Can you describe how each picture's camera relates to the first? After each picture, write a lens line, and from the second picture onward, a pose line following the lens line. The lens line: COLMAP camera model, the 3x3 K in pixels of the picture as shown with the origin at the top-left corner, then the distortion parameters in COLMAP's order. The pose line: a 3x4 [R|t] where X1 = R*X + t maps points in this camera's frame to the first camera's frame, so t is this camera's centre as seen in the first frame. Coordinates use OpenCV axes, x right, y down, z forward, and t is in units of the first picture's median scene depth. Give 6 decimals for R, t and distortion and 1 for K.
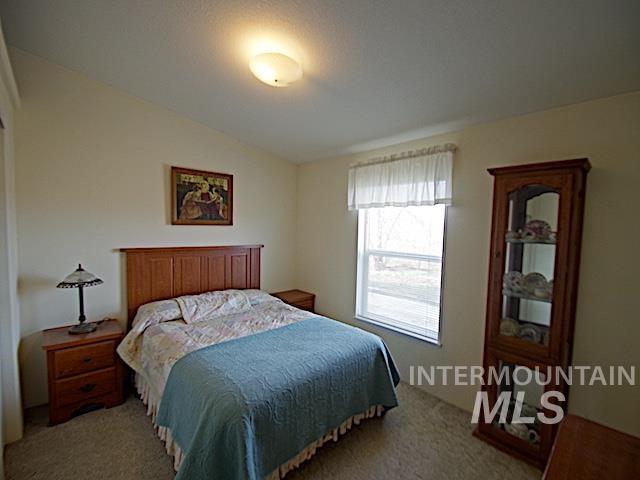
lens RADIAL K [[283.1, 0, 317.7], [0, 283.1, 243.7], [0, 0, 1]] dist [-0.003541, -0.006452]
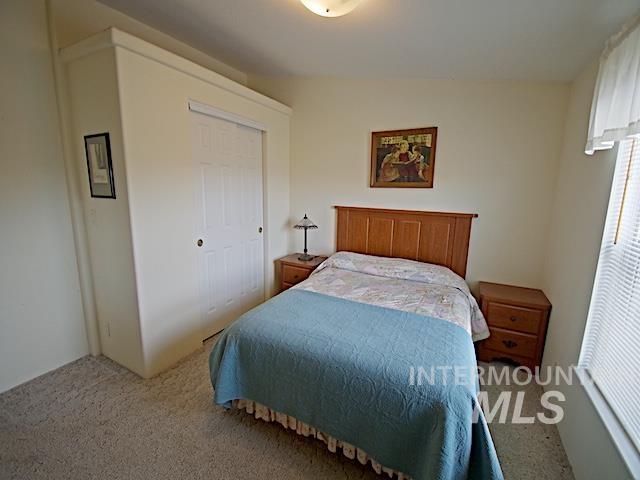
lens RADIAL K [[283.1, 0, 319.1], [0, 283.1, 237.1], [0, 0, 1]] dist [-0.003541, -0.006452]
pose [[0.337502, 0.149173, -0.929430, 0.449394], [-0.068585, 0.988636, 0.133771, -0.008825], [0.938823, 0.018597, 0.343898, 0.427060]]
